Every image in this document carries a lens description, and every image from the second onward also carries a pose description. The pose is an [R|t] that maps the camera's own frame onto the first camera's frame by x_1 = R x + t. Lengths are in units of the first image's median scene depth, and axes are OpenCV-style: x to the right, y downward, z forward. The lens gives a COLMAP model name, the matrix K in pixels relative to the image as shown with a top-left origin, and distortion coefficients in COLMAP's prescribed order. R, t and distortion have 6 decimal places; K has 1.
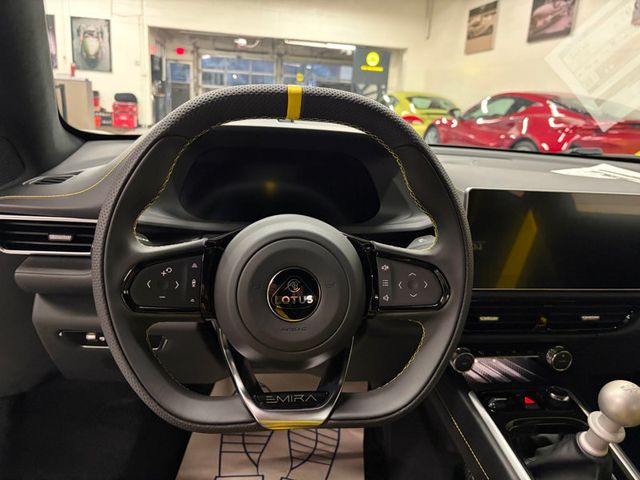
lens RADIAL K [[480.0, 0, 320.0], [0, 480.0, 240.0], [0, 0, 1]] dist [0.044660, -0.059673]
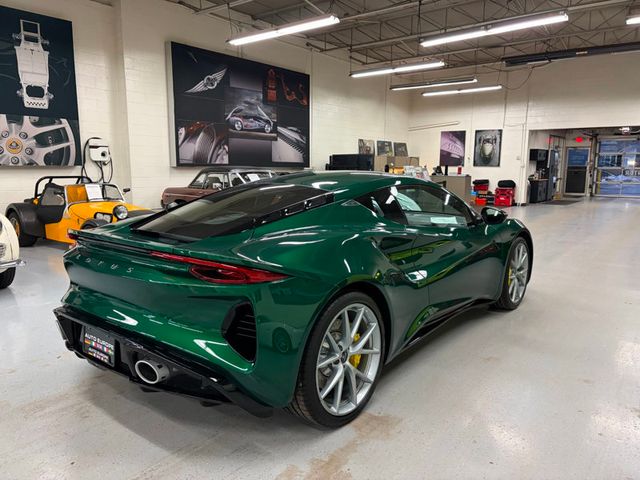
lens RADIAL K [[483.3, 0, 320.0], [0, 483.3, 240.0], [0, 0, 1]] dist [0.061486, -0.061722]
pose [[0.663396, 0.056985, -0.746095, 0.266968], [-0.173255, 0.981698, -0.079071, 0.051932], [0.727934, 0.181720, 0.661127, -0.231571]]
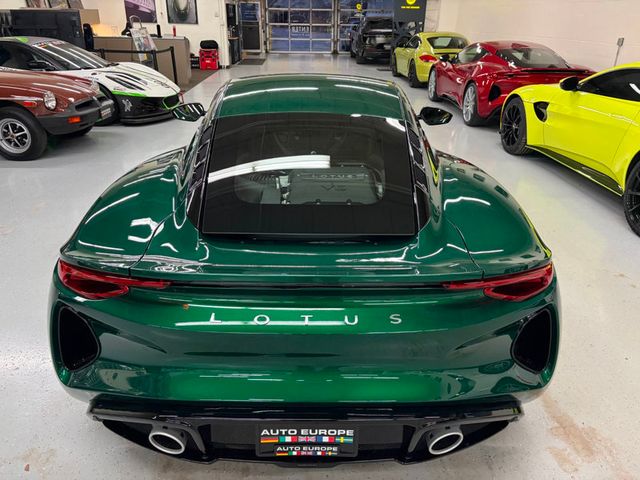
lens RADIAL K [[483.3, 0, 320.0], [0, 483.3, 240.0], [0, 0, 1]] dist [0.061486, -0.061722]
pose [[0.989057, 0.014192, -0.146851, 0.076569], [0.007393, 0.989344, 0.145409, 0.025602], [0.147350, -0.144904, 0.978412, -0.271878]]
